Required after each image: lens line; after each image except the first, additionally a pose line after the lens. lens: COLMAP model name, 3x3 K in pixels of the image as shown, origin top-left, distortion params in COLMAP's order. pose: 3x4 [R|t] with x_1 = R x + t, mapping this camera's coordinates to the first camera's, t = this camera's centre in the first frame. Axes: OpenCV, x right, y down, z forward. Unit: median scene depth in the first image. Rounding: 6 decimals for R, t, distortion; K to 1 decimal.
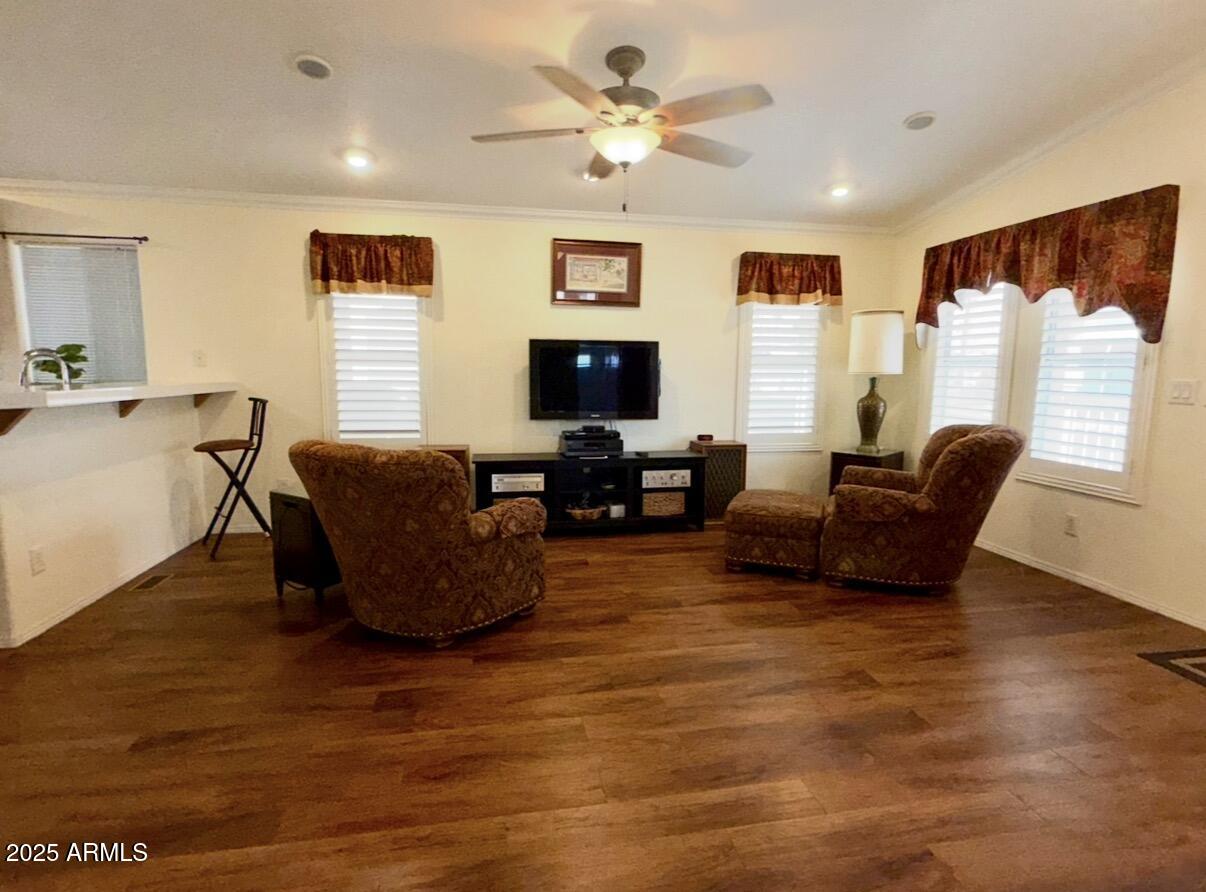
lens RADIAL K [[622.2, 0, 603.0], [0, 622.2, 446.0], [0, 0, 1]] dist [0.001549, 0.000375]
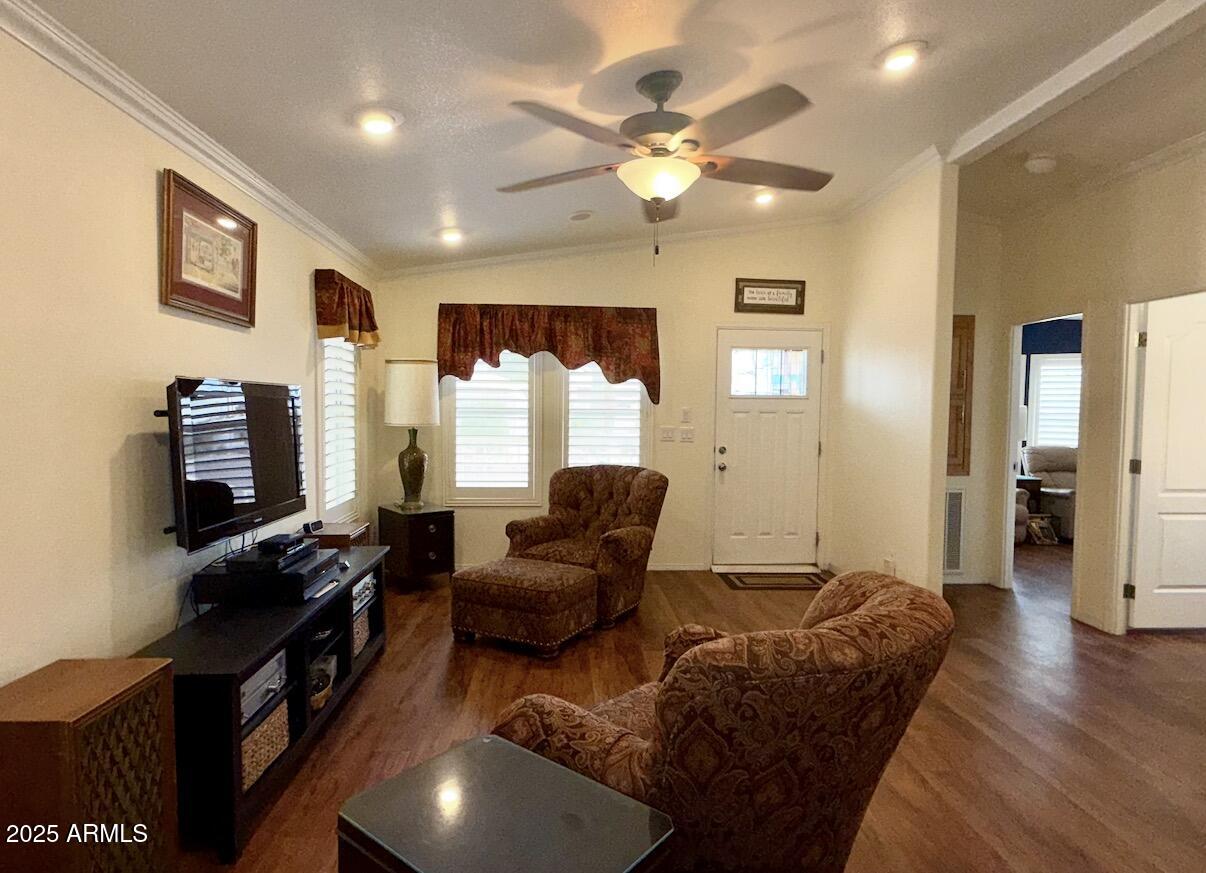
lens RADIAL K [[662.3, 0, 598.4], [0, 662.3, 449.5], [0, 0, 1]] dist [-0.000554, -0.000154]
pose [[0.124389, -0.071439, 0.989658, -0.669707], [0.115717, 0.991643, 0.057038, -0.133044], [-0.985463, 0.107426, 0.131616, 0.756856]]
